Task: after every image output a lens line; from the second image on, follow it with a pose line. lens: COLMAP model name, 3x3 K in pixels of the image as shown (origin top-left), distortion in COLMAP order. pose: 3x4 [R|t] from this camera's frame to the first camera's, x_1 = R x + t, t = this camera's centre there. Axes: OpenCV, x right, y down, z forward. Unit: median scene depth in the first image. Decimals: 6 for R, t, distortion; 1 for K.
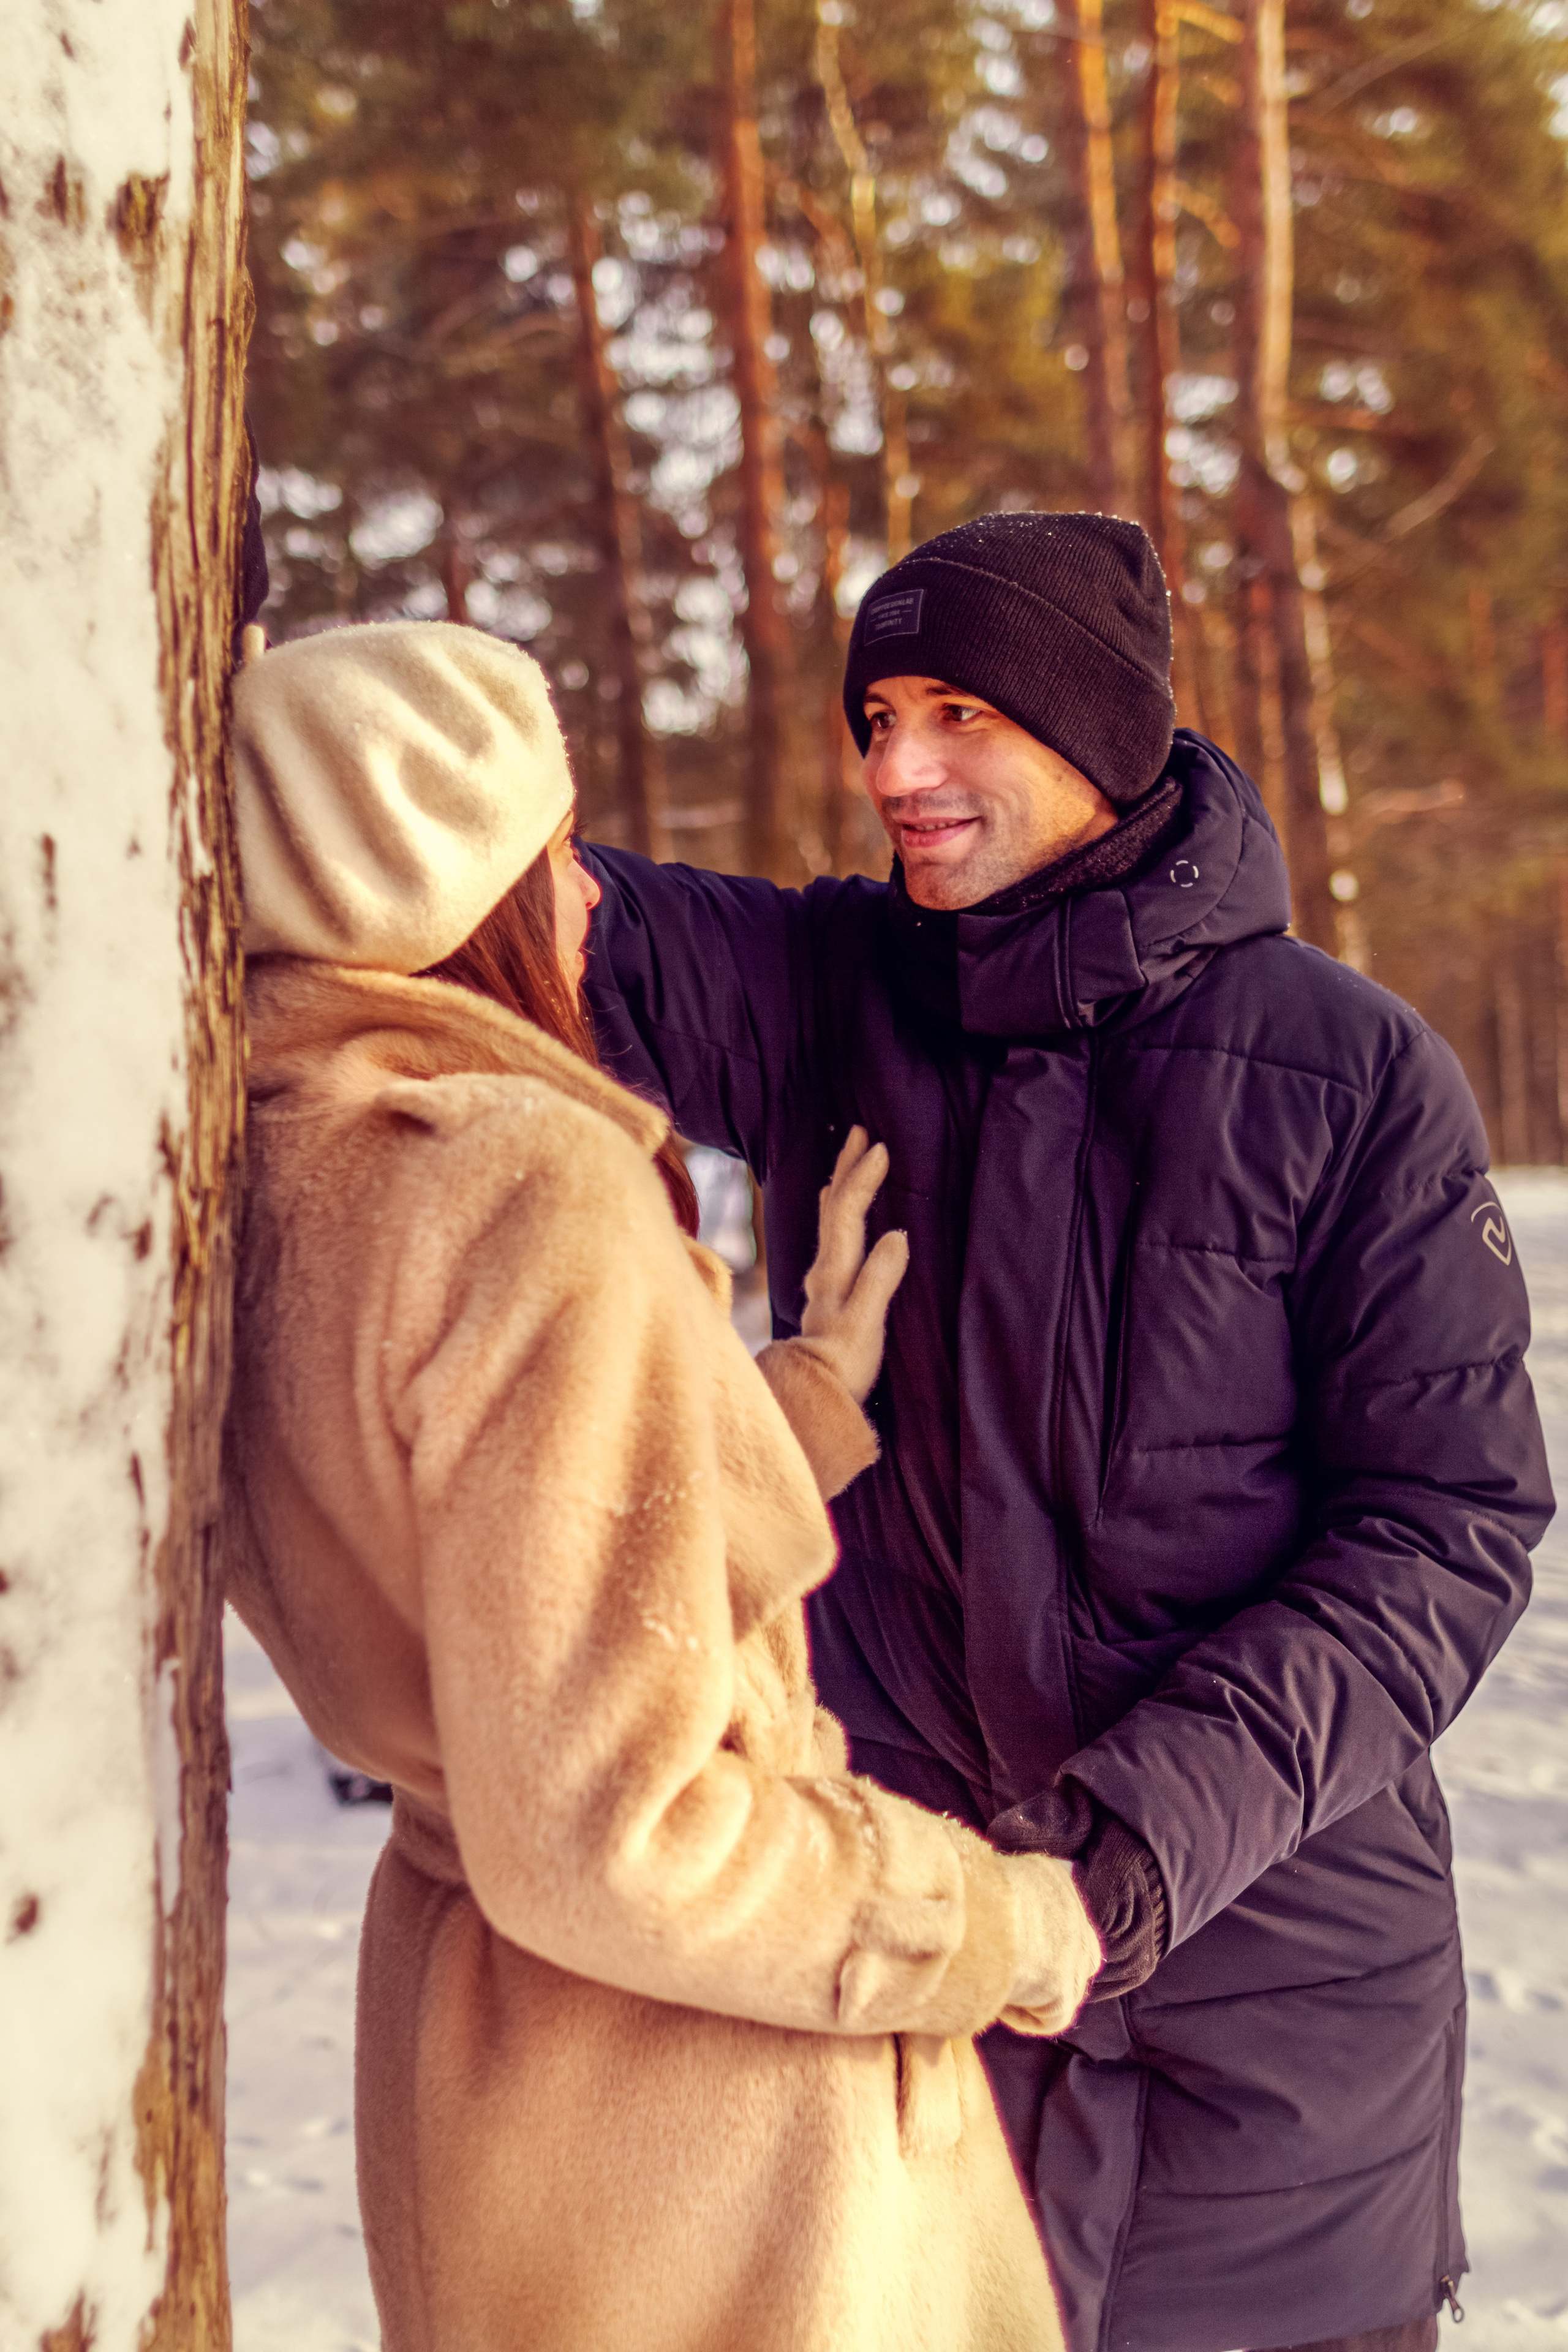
lens RADIAL K [[2747.1, 0, 784.9], [0, 2747.1, 1184.0], [0, 0, 1]] dist [0.048778, 0.000000]
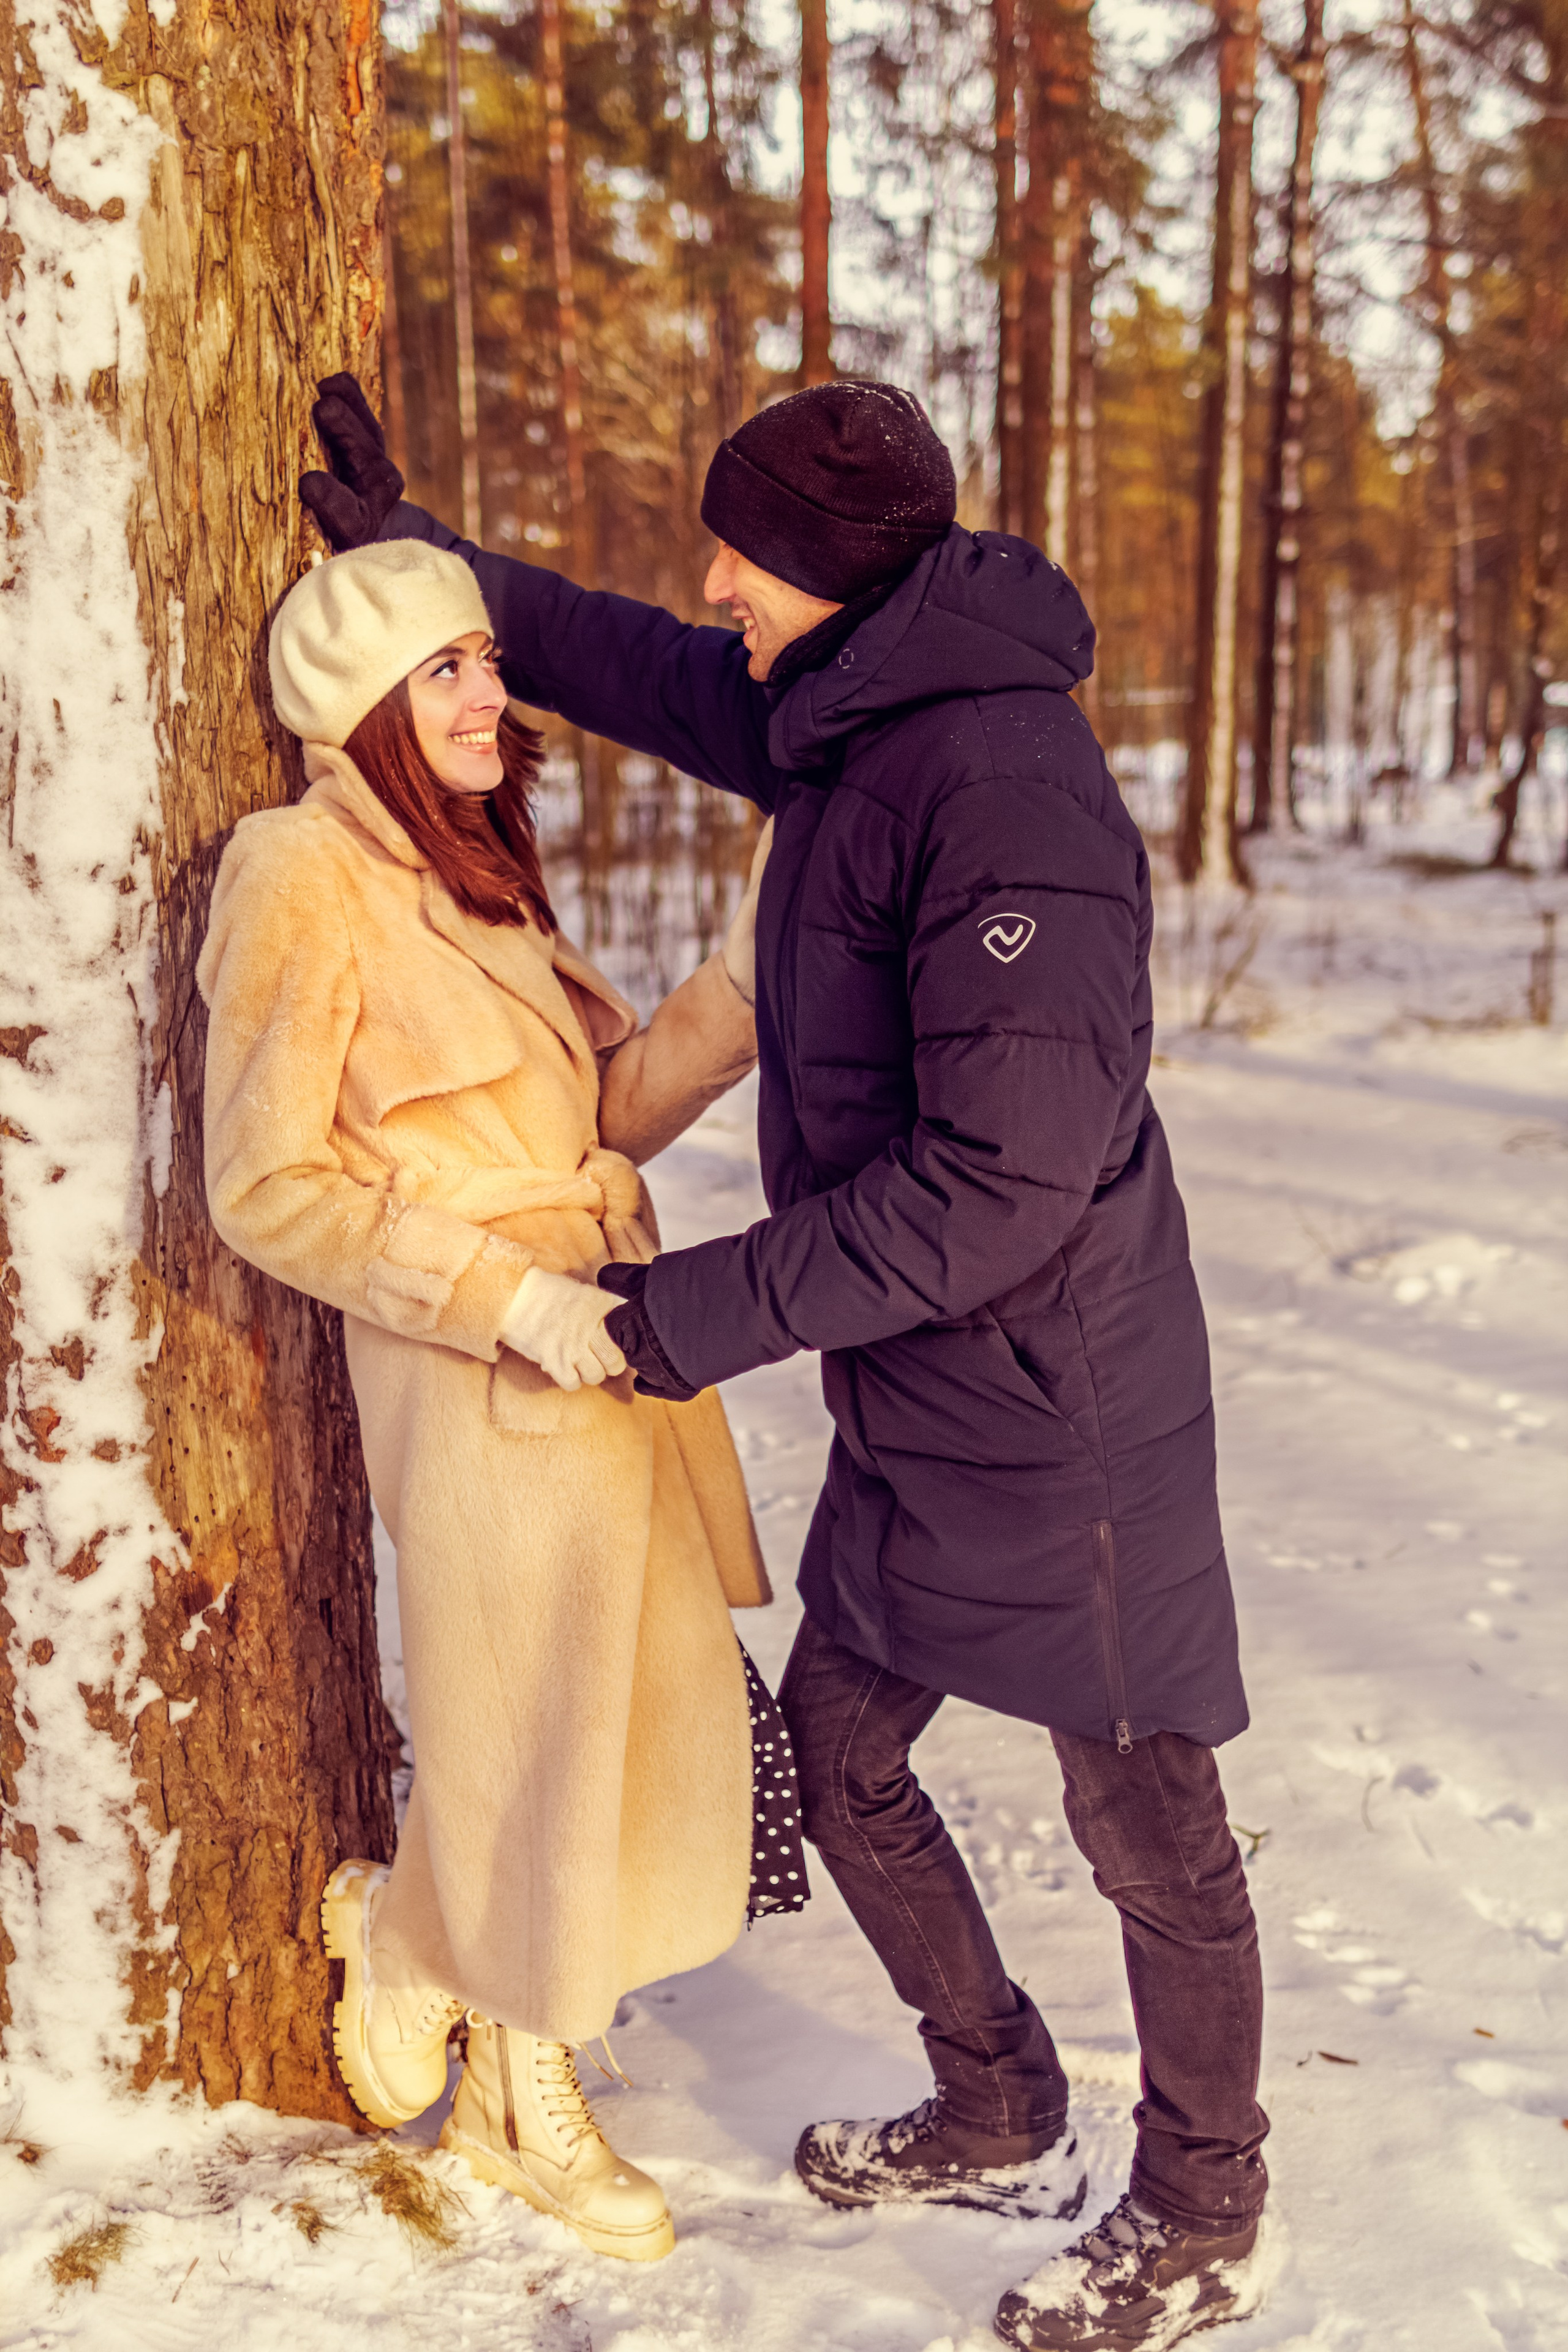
lens RADIAL K [[2747.1, 0, 783.7], [0, 2747.1, 1170.0], [0, 0, 1]] dist [0.048778, 0.000000]
pose [[0.499691, 0.169470, -0.849464, 1.869309], [-0.001609, 0.980854, 0.194737, -0.178813], [0.866202, -0.095941, 0.490397, 0.367931]]
